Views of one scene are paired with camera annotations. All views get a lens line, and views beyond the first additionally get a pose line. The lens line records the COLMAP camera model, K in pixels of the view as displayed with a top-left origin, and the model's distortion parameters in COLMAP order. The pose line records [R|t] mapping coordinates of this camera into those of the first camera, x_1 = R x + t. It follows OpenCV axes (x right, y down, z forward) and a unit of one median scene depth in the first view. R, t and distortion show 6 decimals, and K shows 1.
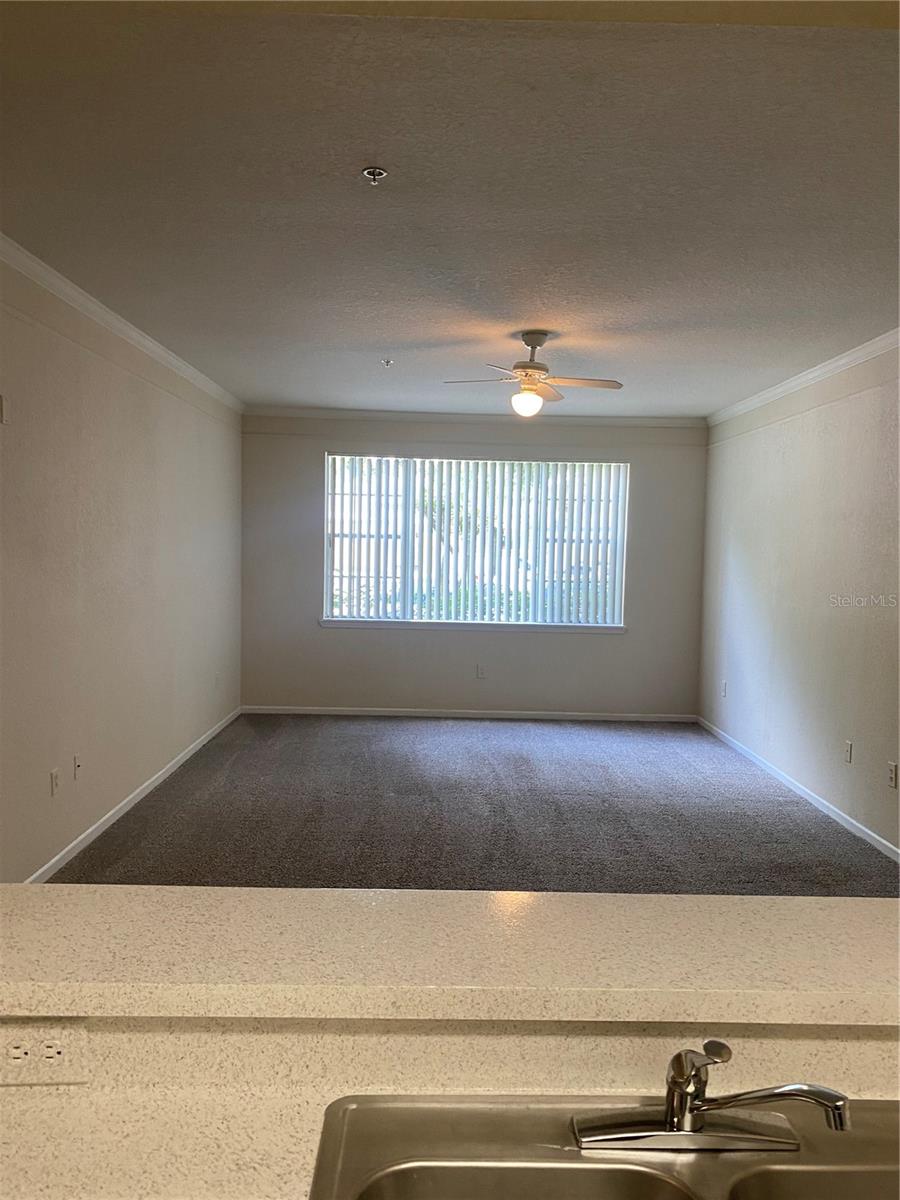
lens RADIAL K [[920.8, 0, 457.9], [0, 920.8, 602.1], [0, 0, 1]] dist [0.025926, -0.023878]
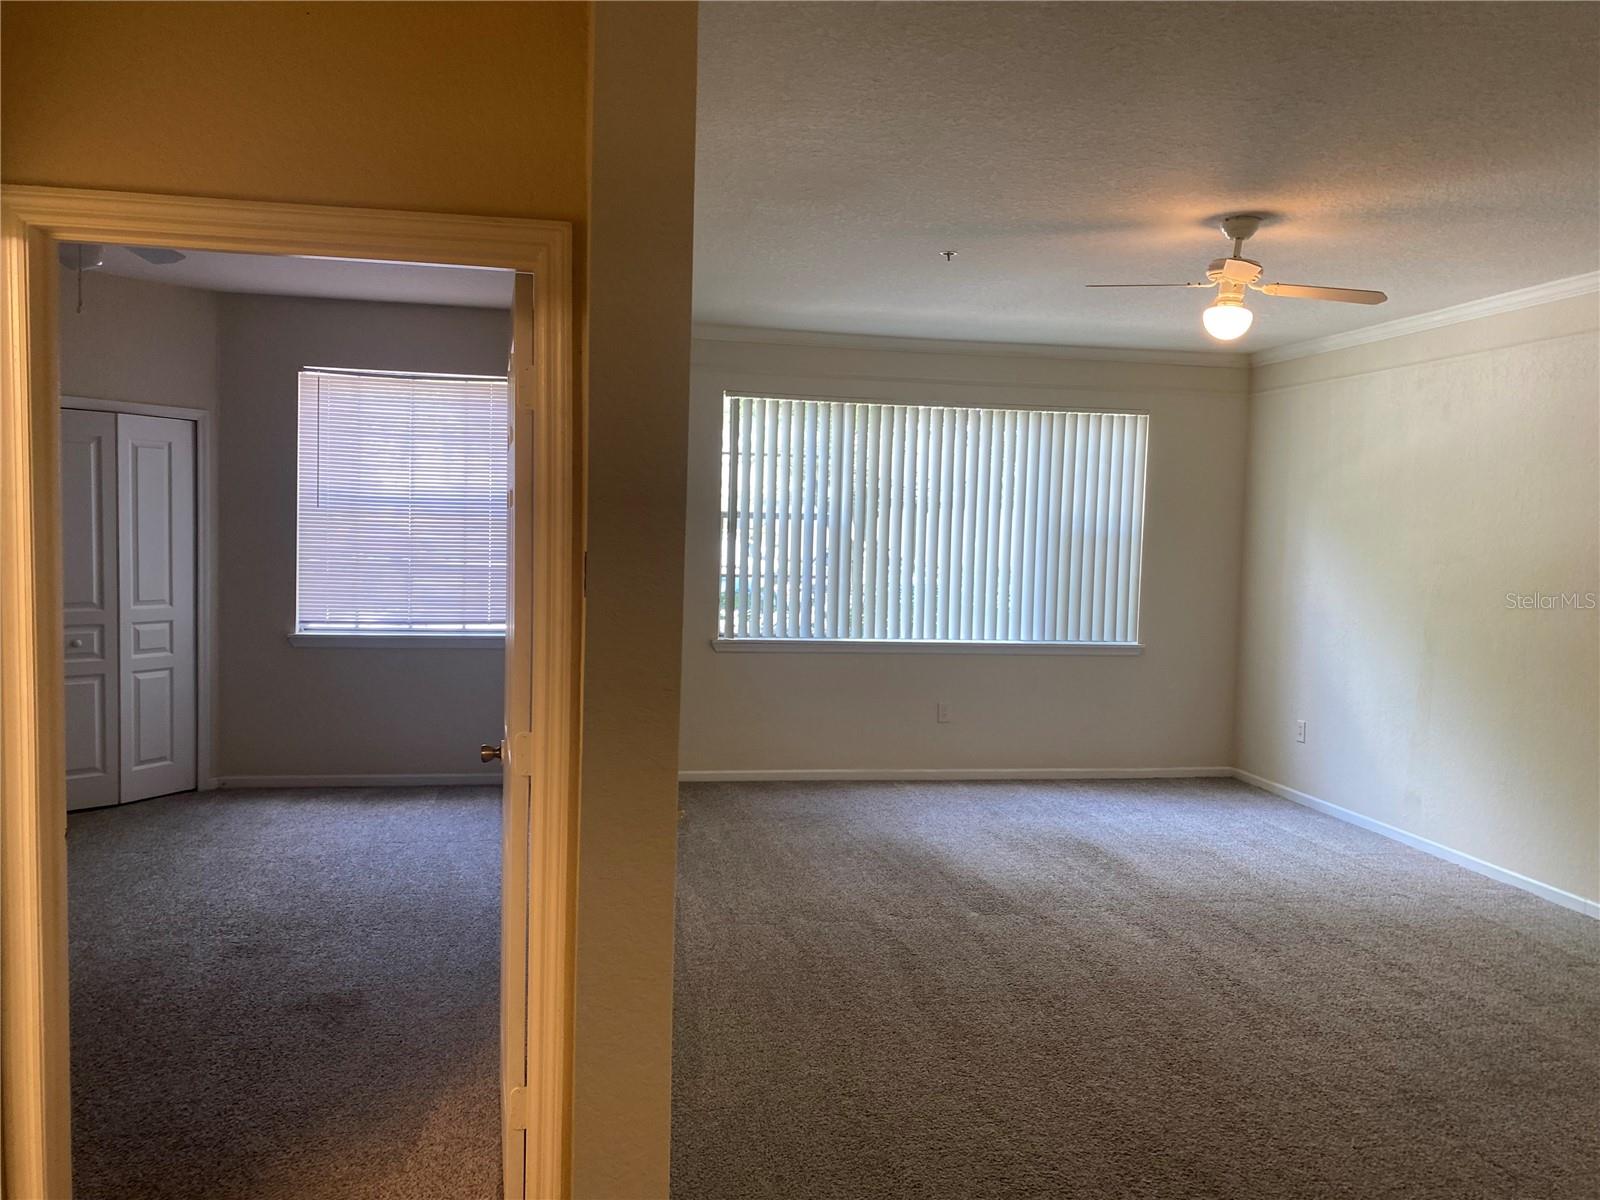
lens RADIAL K [[1227.7, 0, 801.2], [0, 1227.7, 596.4], [0, 0, 1]] dist [0.025926, -0.023878]
pose [[0.985067, -0.006810, 0.172036, -0.299663], [0.007093, 0.999974, -0.001029, -0.014888], [-0.172025, 0.002234, 0.985090, 0.140695]]
